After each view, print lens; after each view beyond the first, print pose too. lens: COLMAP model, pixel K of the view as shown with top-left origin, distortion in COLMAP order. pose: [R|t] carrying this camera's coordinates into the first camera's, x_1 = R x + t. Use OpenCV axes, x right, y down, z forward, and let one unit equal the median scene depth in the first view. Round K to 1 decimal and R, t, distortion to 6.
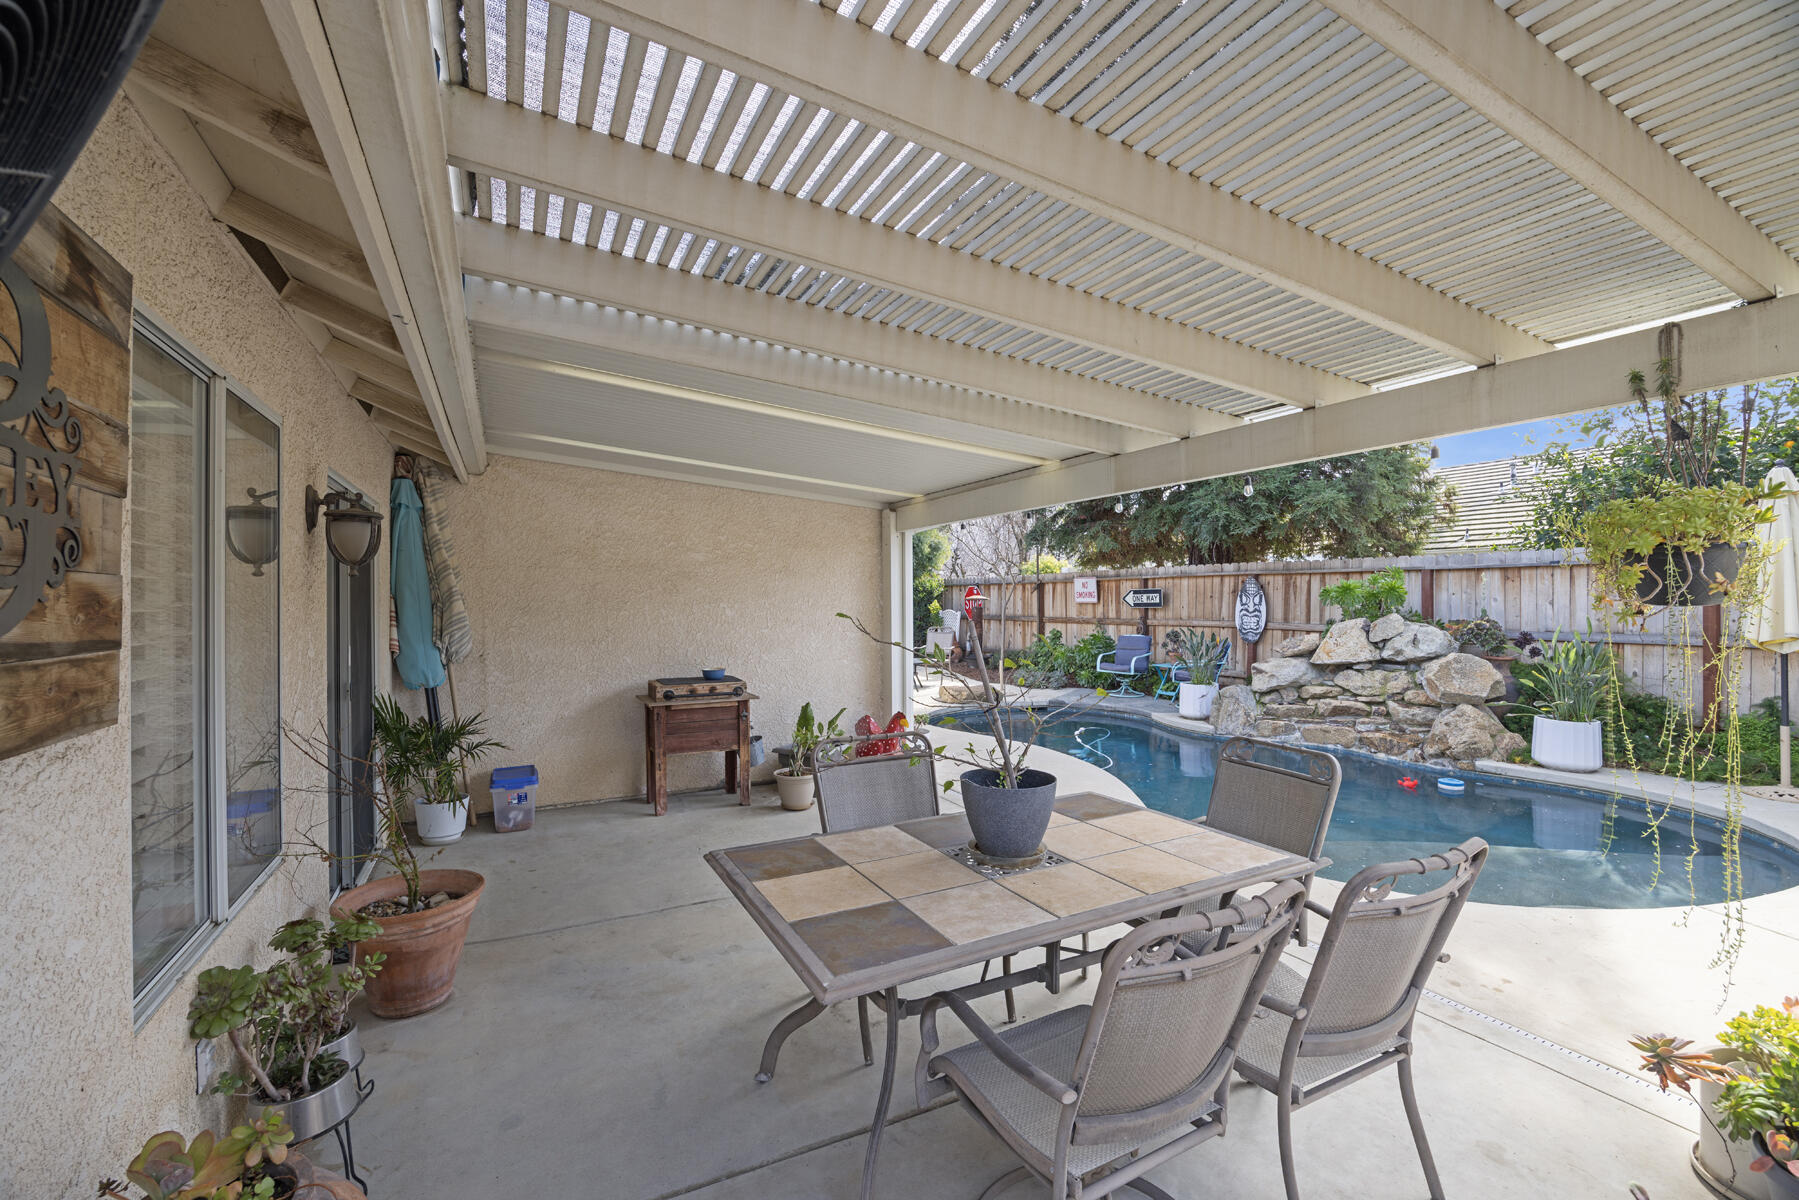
lens RADIAL K [[761.4, 0, 900.1], [0, 761.4, 596.2], [0, 0, 1]] dist [-0.020440, 0.001397]
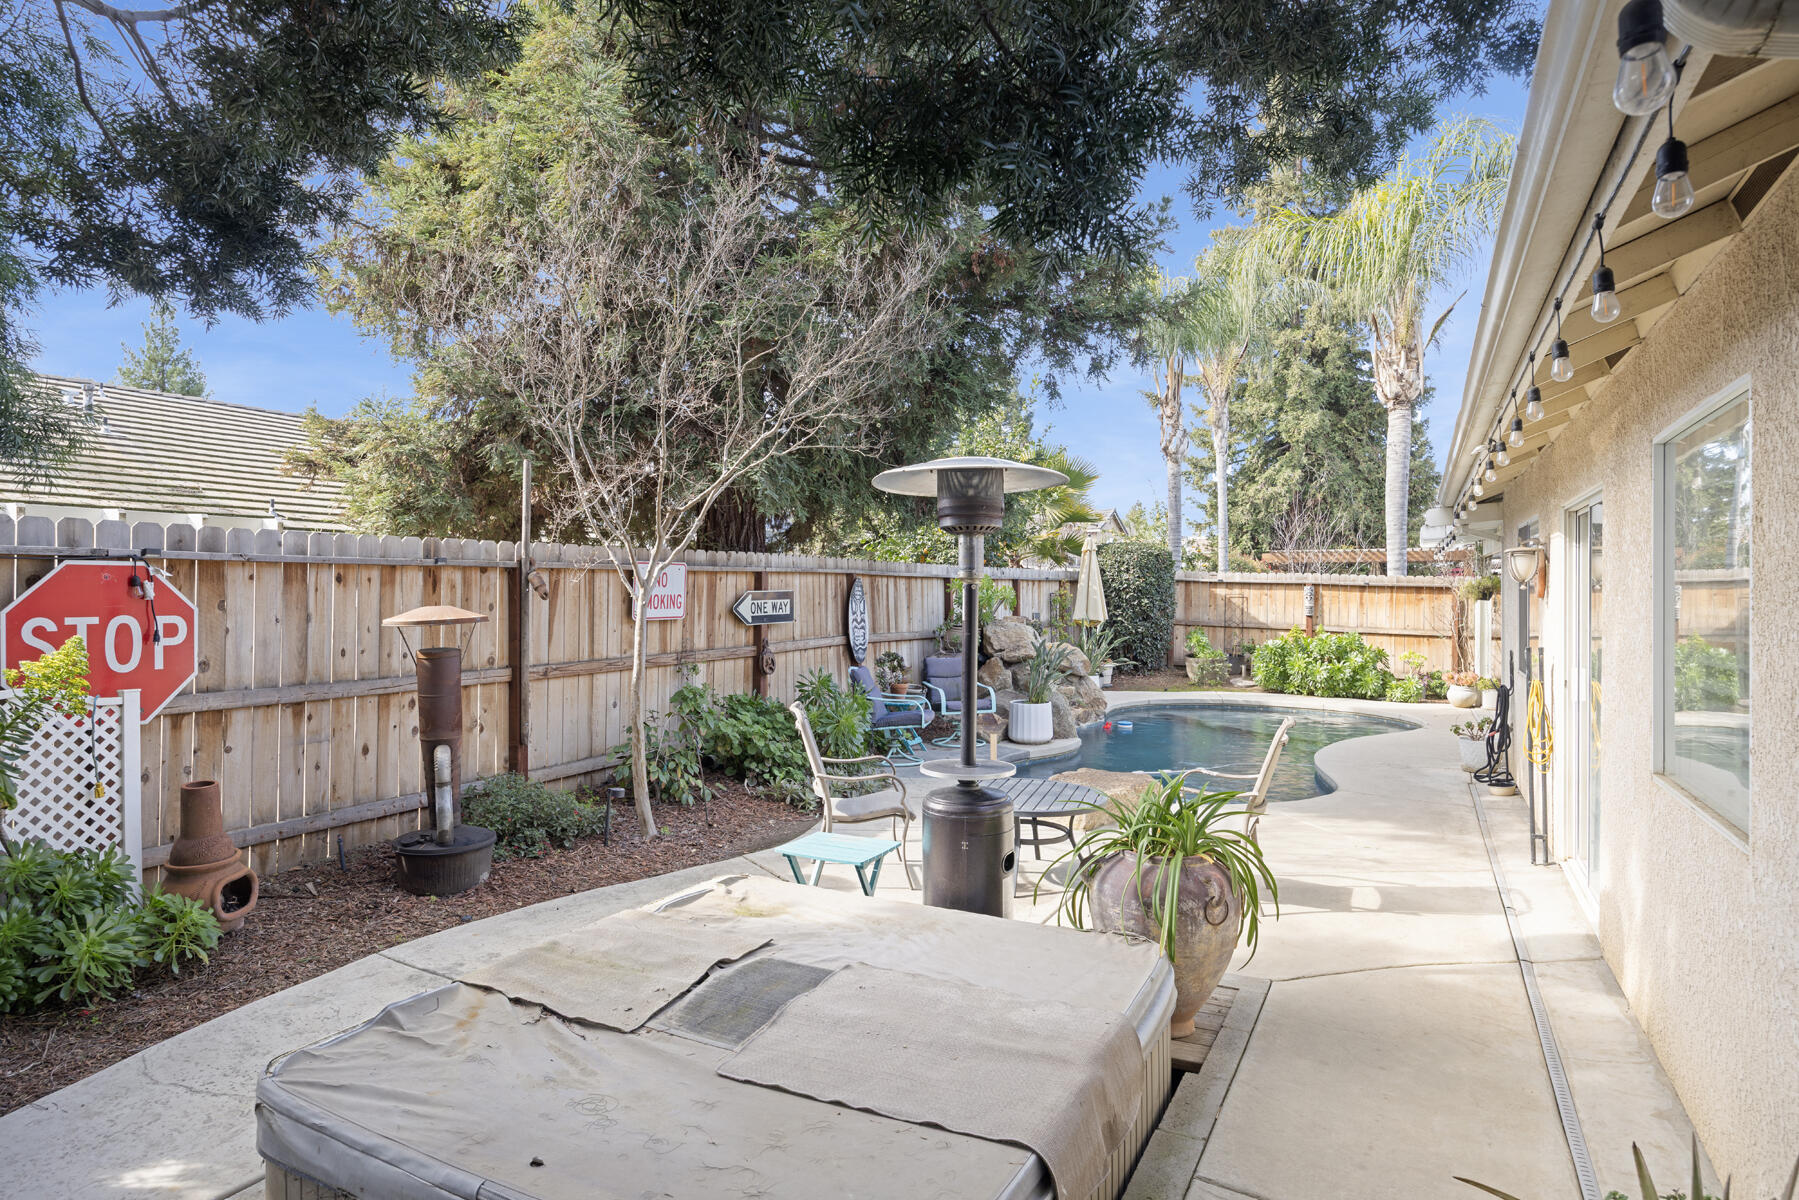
lens RADIAL K [[984.5, 0, 912.4], [0, 984.5, 585.4], [0, 0, 1]] dist [-0.002569, -0.002191]
pose [[-0.581005, 0.012737, 0.813800, -0.452451], [0.004415, 0.999912, -0.012498, -0.004941], [-0.813888, -0.003668, -0.581010, 1.807198]]
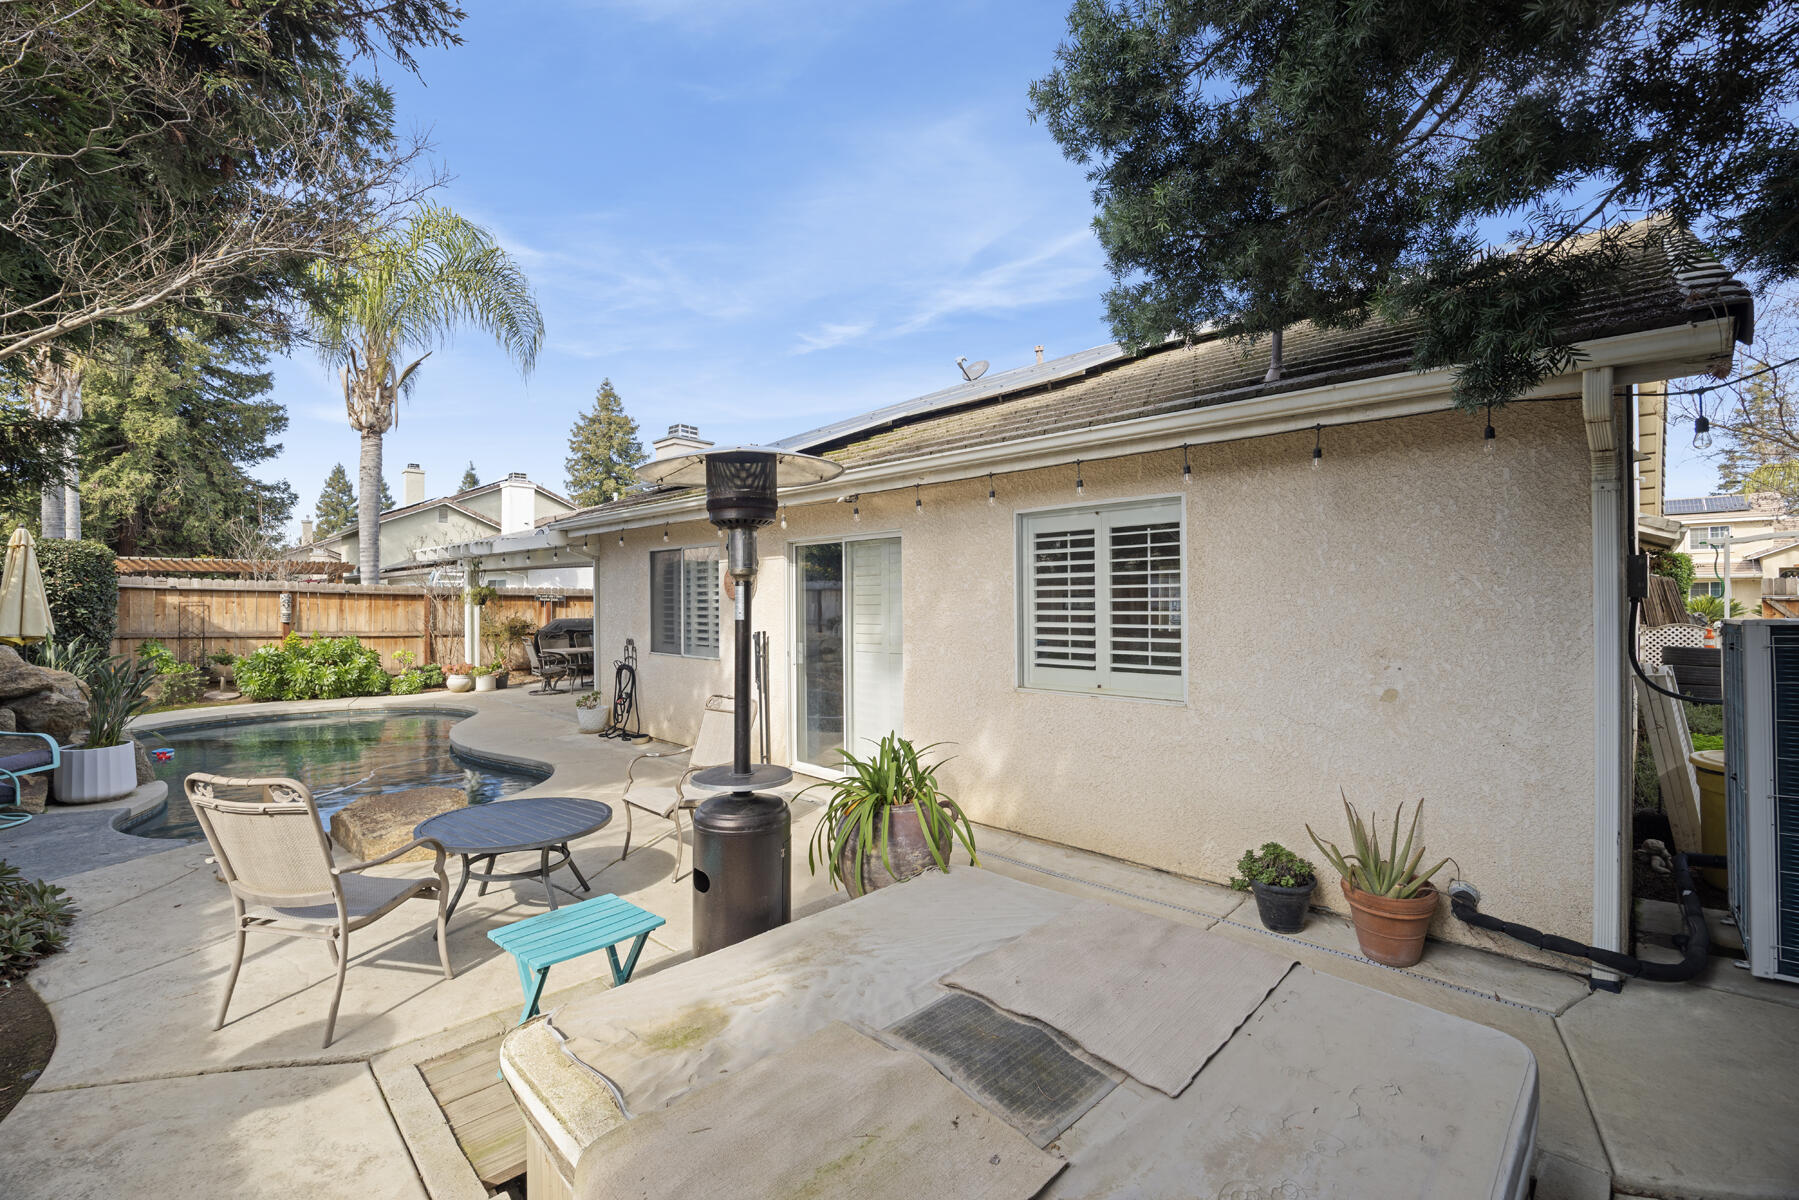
lens RADIAL K [[761.4, 0, 899.8], [0, 761.4, 601.6], [0, 0, 1]] dist [-0.020440, 0.001397]
pose [[-0.953871, 0.012540, -0.299956, -0.072570], [0.011196, 0.999918, 0.006197, -0.004009], [0.300009, 0.002553, -0.953933, 1.857534]]
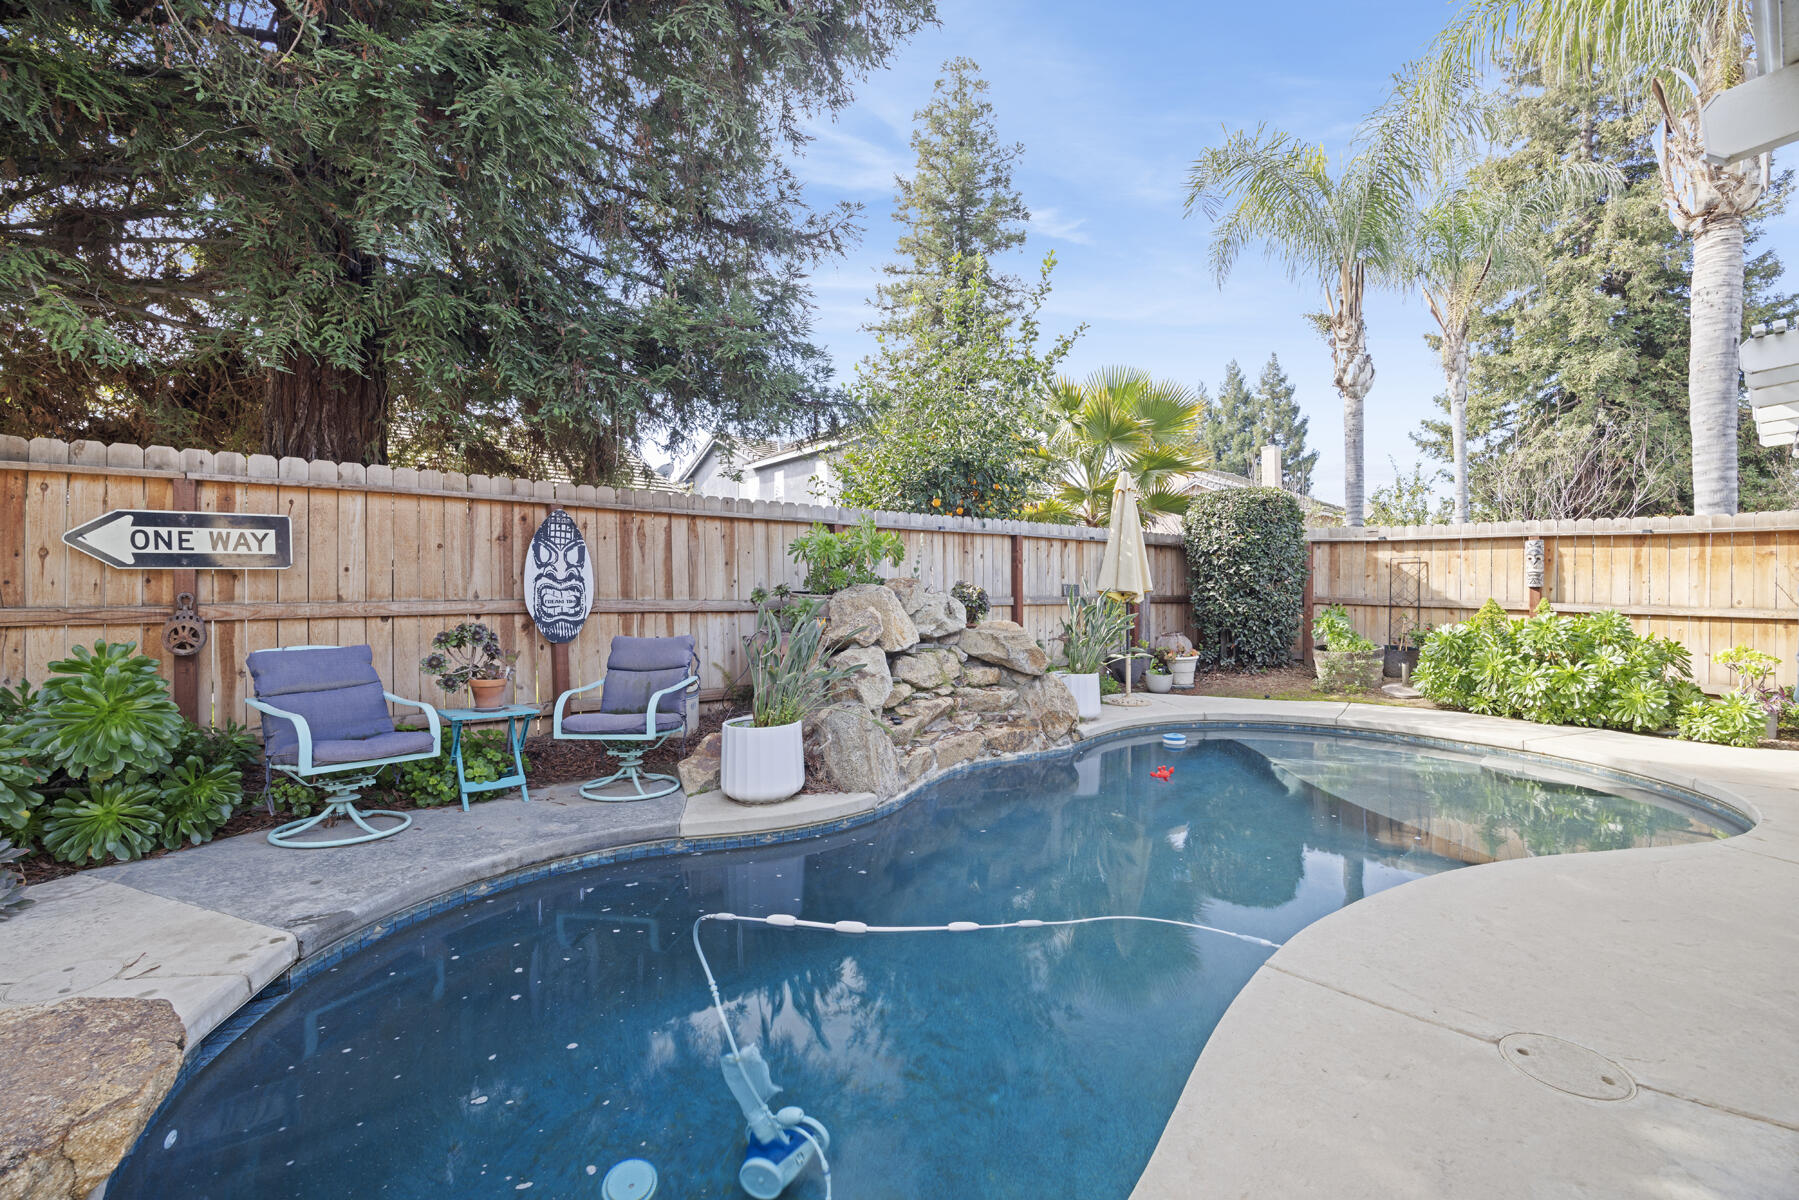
lens RADIAL K [[761.4, 0, 903.0], [0, 761.4, 590.6], [0, 0, 1]] dist [-0.020440, 0.001397]
pose [[-0.214134, 0.013177, 0.976715, -0.084167], [0.006609, 0.999906, -0.012041, 0.041439], [-0.976782, 0.003877, -0.214201, 1.042319]]
